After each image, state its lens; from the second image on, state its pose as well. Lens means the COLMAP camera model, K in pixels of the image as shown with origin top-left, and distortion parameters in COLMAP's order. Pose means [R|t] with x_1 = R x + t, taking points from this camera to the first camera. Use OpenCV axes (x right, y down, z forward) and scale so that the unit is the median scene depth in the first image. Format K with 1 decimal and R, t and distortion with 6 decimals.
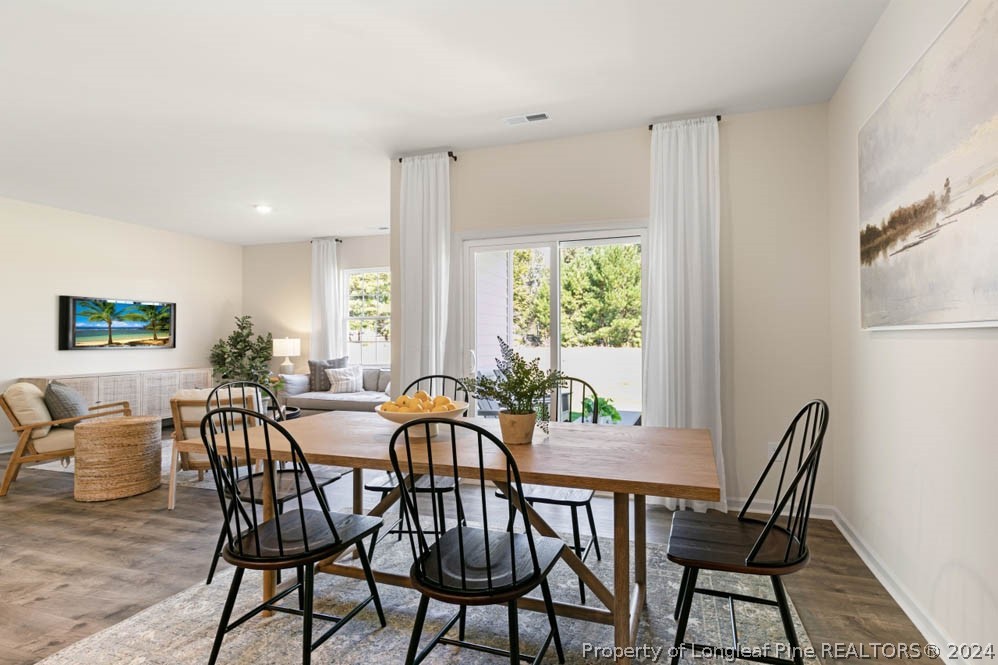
lens RADIAL K [[470.4, 0, 544.9], [0, 470.4, 337.8], [0, 0, 1]] dist [0.000329, 0.000325]
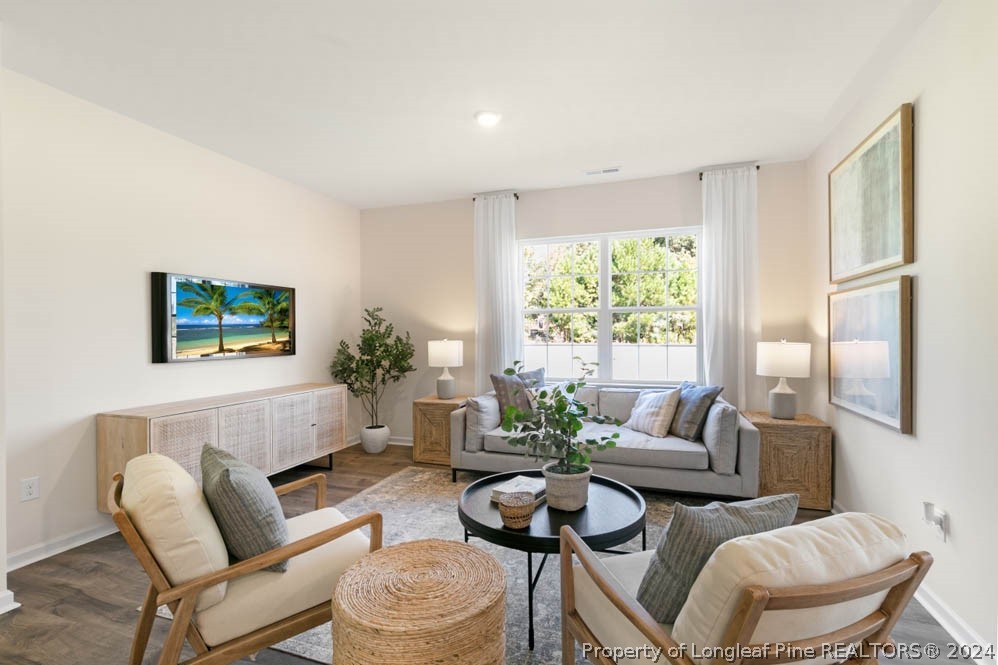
lens RADIAL K [[454.1, 0, 501.8], [0, 454.1, 346.6], [0, 0, 1]] dist [0.000209, -0.000035]
pose [[0.999275, 0.003097, -0.037954, -0.475303], [-0.001875, 0.999480, 0.032184, -0.011934], [0.038034, -0.032090, 0.998761, 0.369346]]
